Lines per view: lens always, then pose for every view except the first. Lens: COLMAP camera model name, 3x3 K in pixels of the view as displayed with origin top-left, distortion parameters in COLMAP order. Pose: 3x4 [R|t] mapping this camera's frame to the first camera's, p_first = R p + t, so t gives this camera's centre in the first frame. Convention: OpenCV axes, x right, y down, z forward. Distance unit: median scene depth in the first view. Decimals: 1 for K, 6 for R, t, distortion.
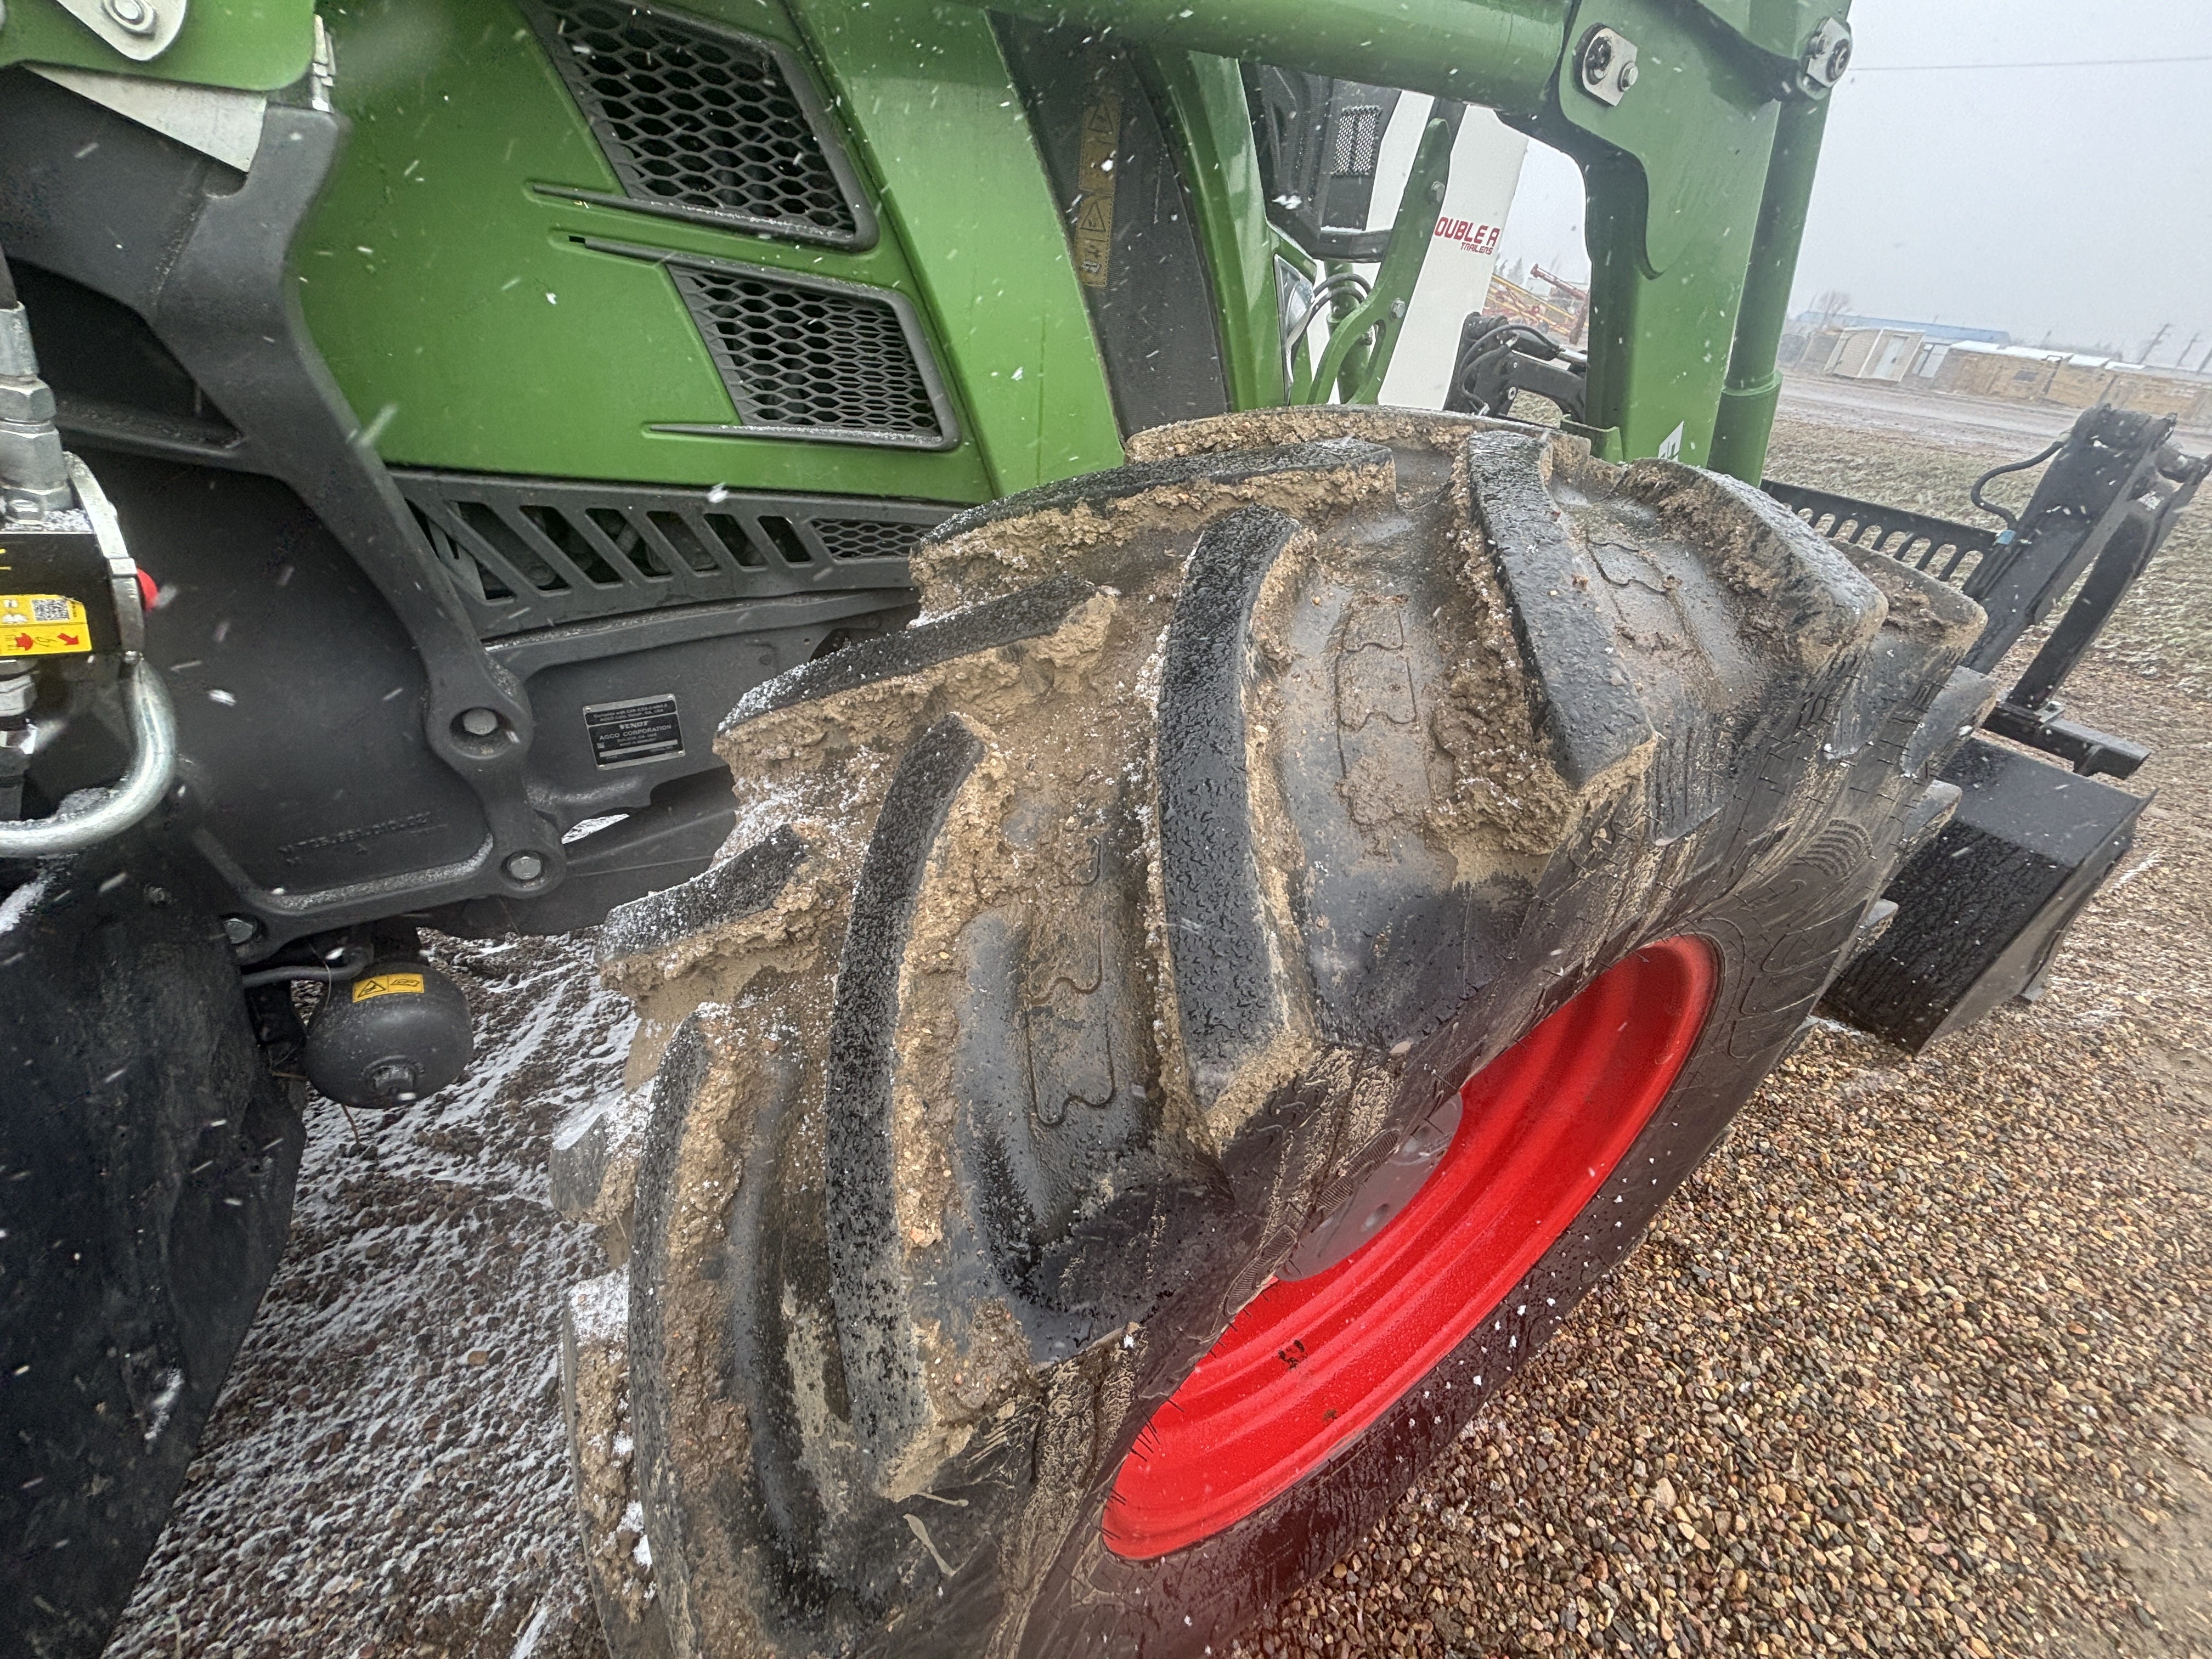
lens RADIAL K [[895.9, 0, 1105.7], [0, 895.9, 826.3], [0, 0, 1]] dist [0.003327, -0.000390]
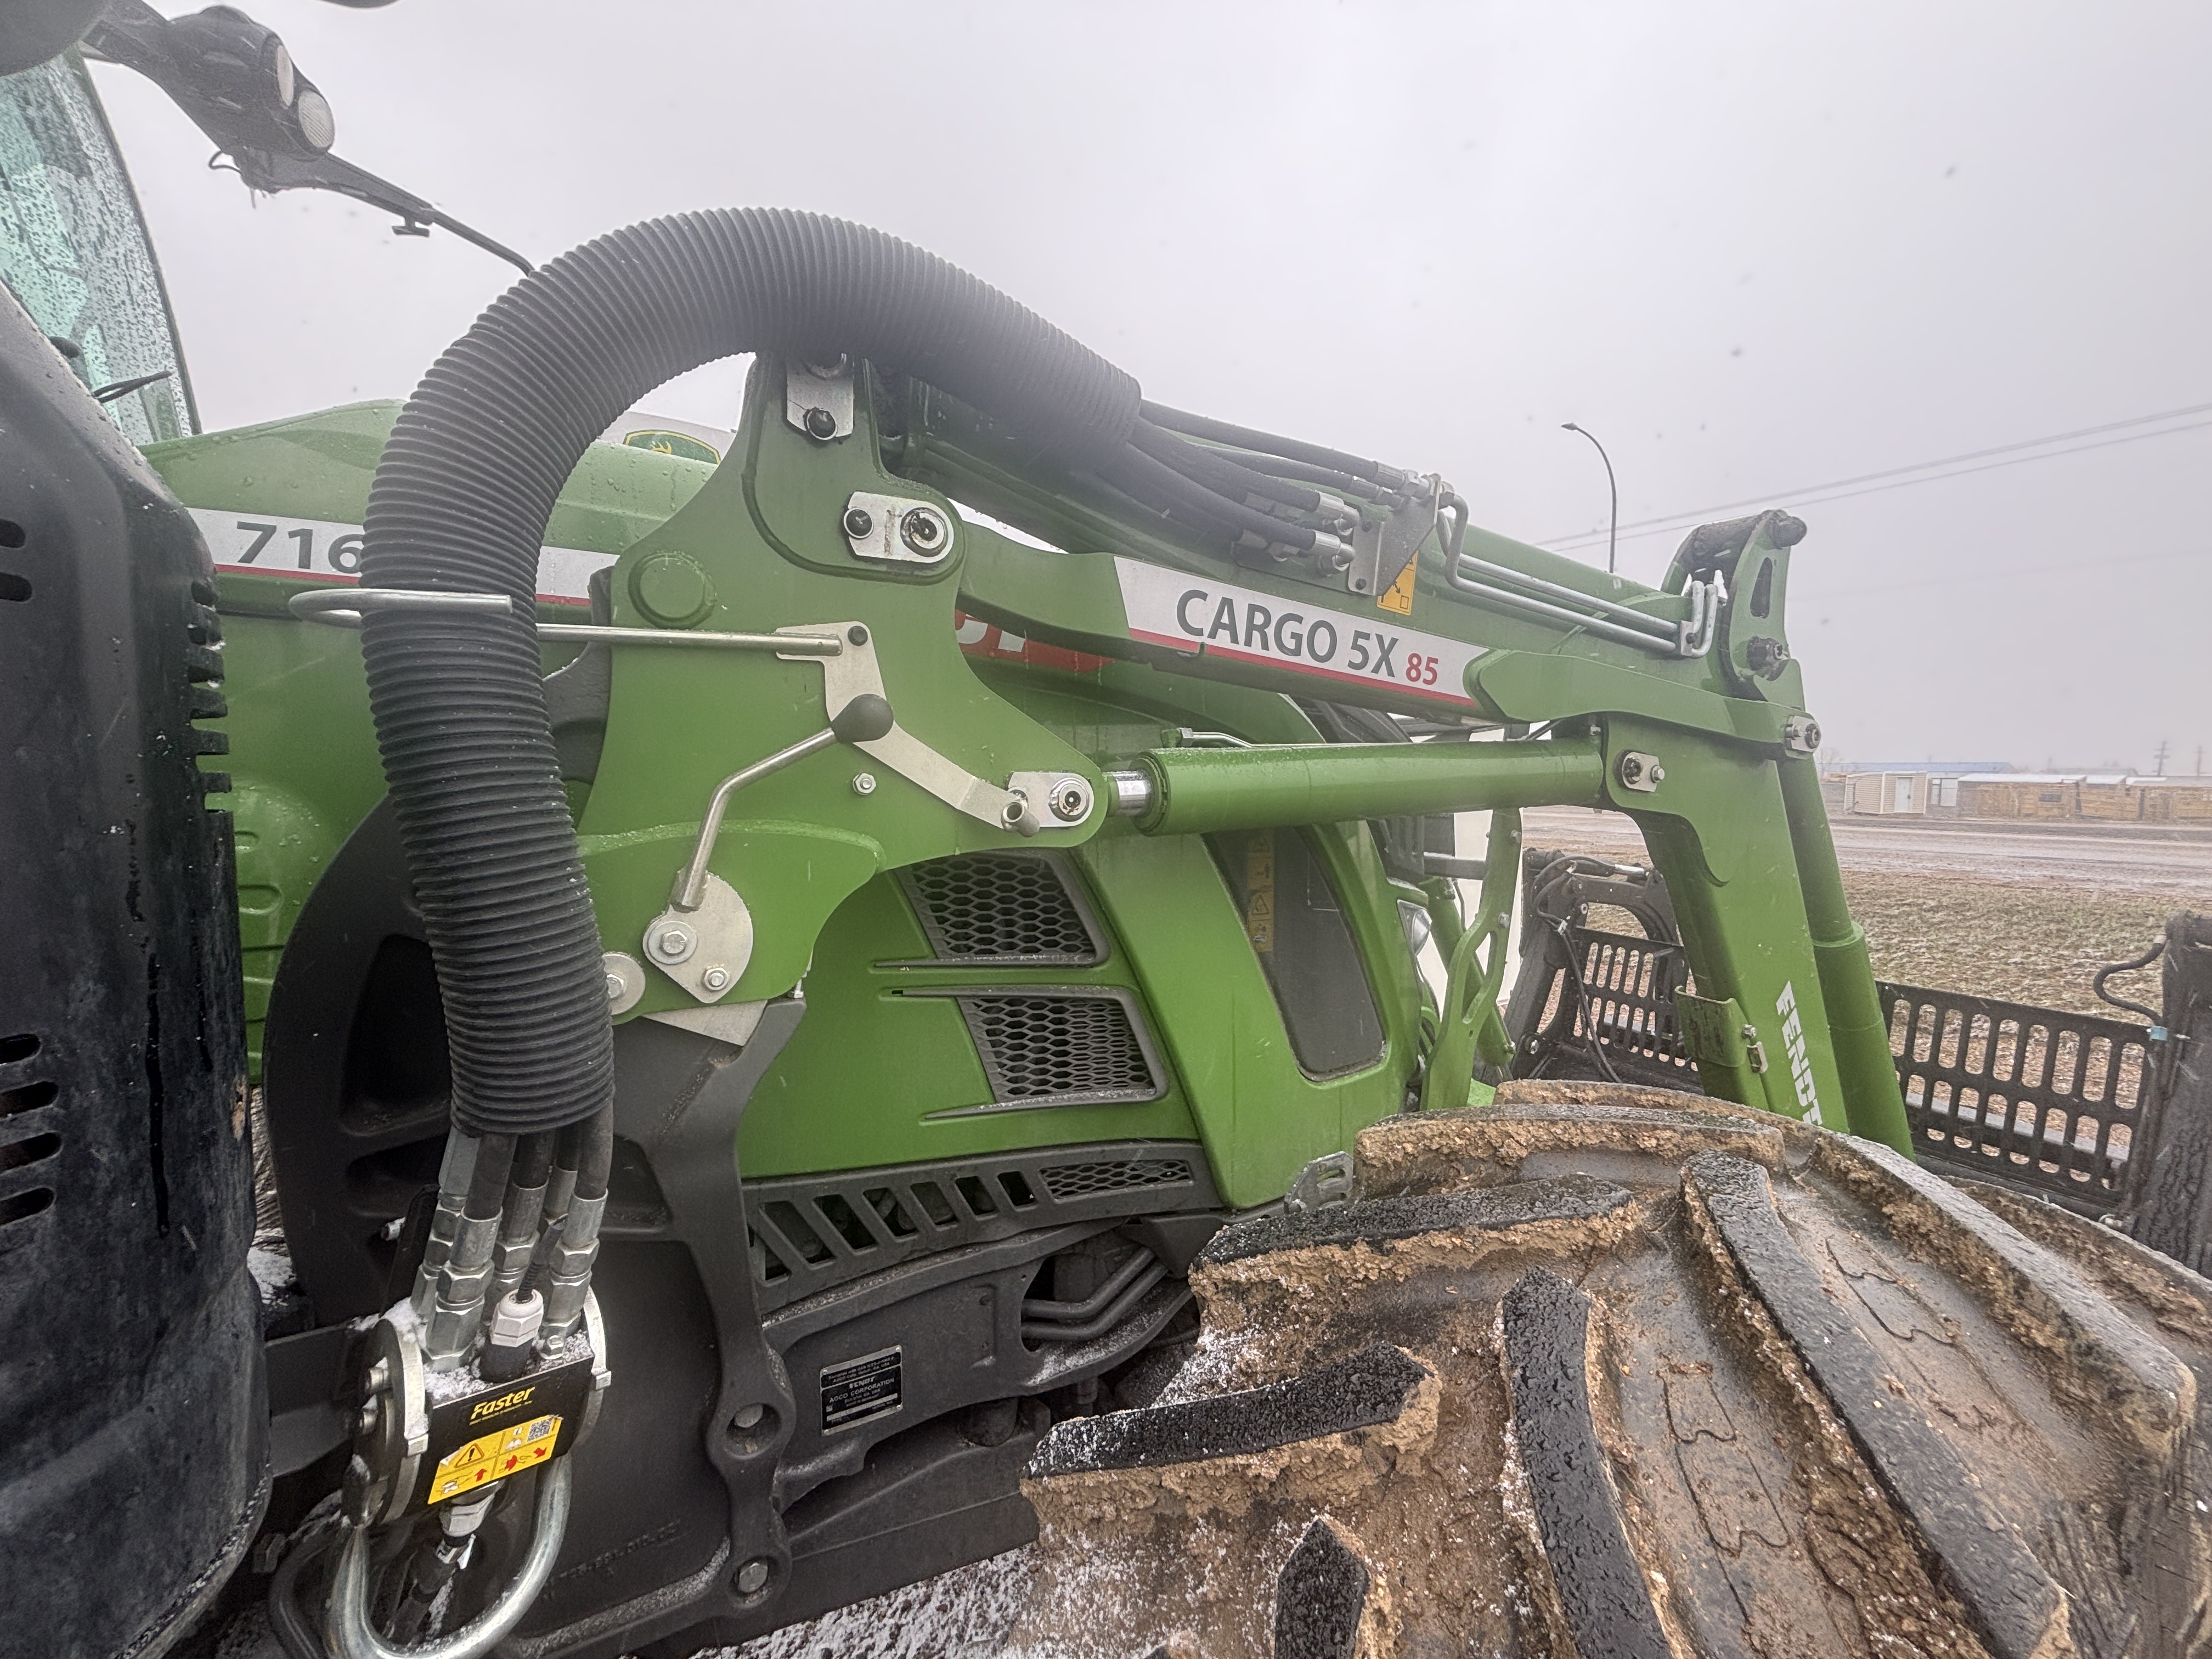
lens RADIAL K [[895.9, 0, 1105.7], [0, 895.9, 826.3], [0, 0, 1]] dist [0.003327, -0.000390]
pose [[0.993876, -0.087708, -0.067212, -0.144181], [0.043445, 0.869431, -0.492140, -0.169952], [0.101601, 0.486206, 0.867917, -0.190925]]
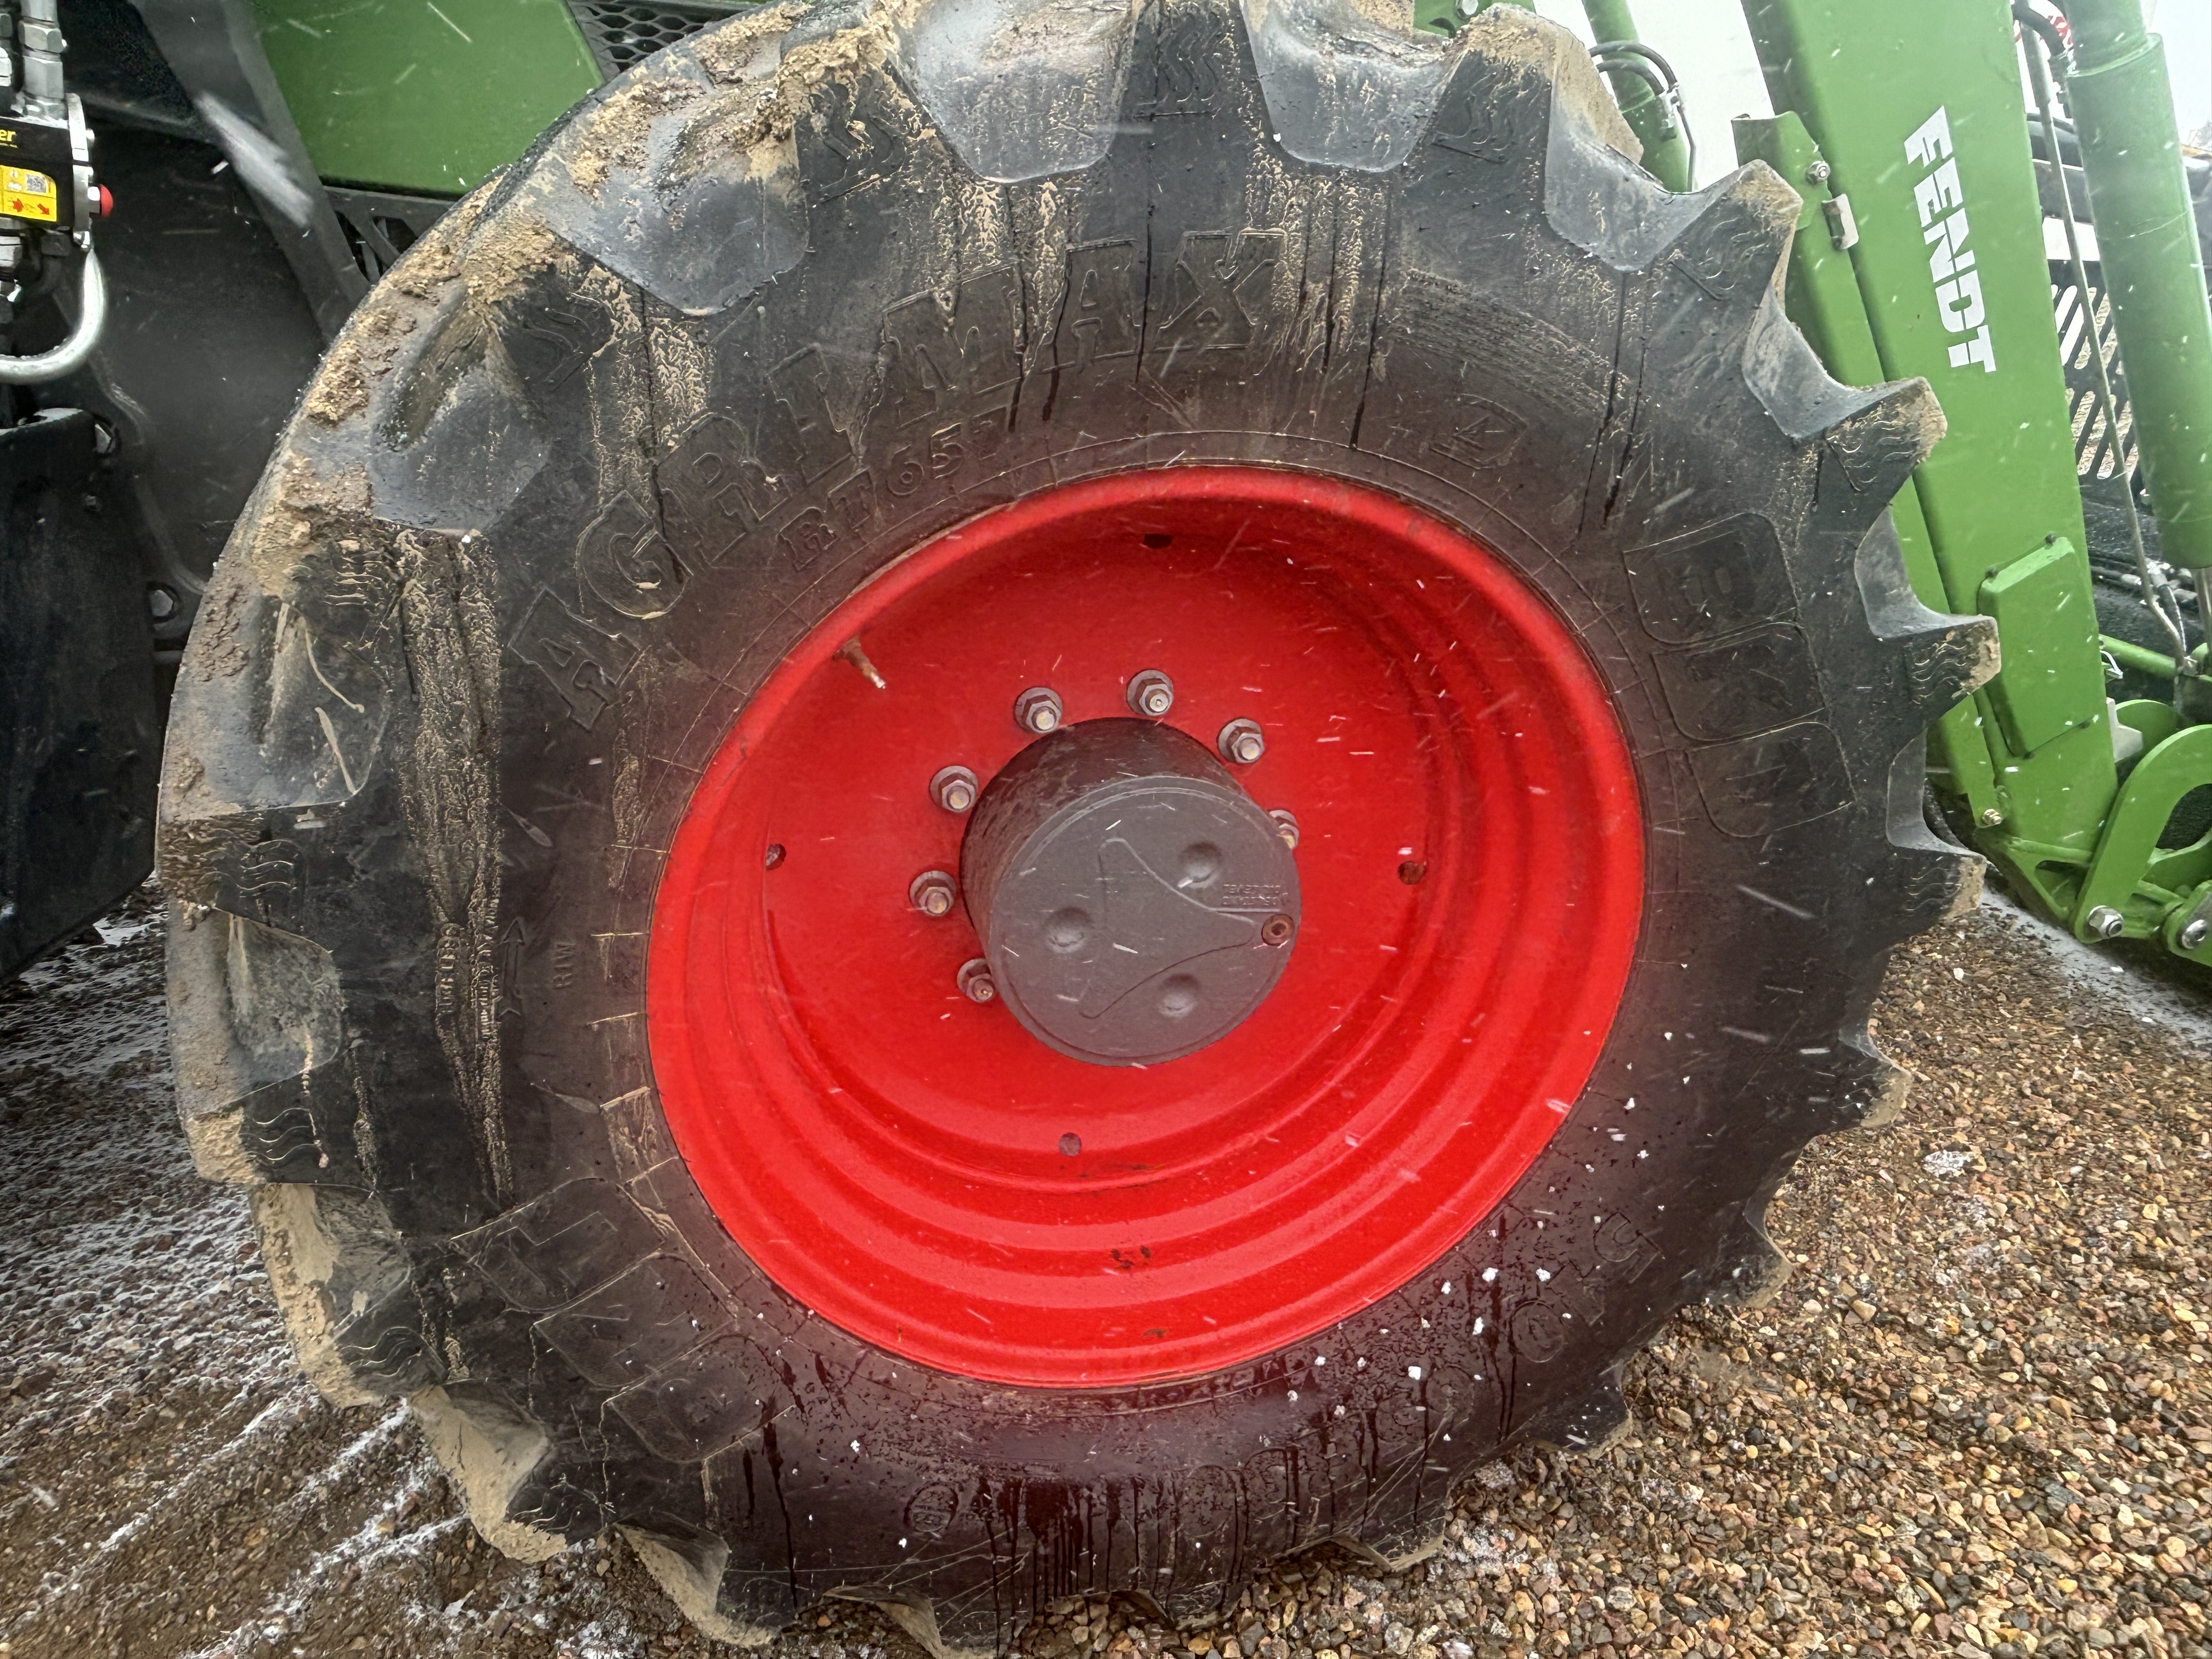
lens RADIAL K [[1514.8, 0, 1102.0], [0, 1514.8, 834.3], [0, 0, 1]] dist [-0.006375, 0.005154]
pose [[0.937909, 0.039076, -0.344673, 0.697505], [-0.105783, 0.978525, -0.176915, 0.550101], [0.330358, 0.202391, 0.921901, -0.244068]]
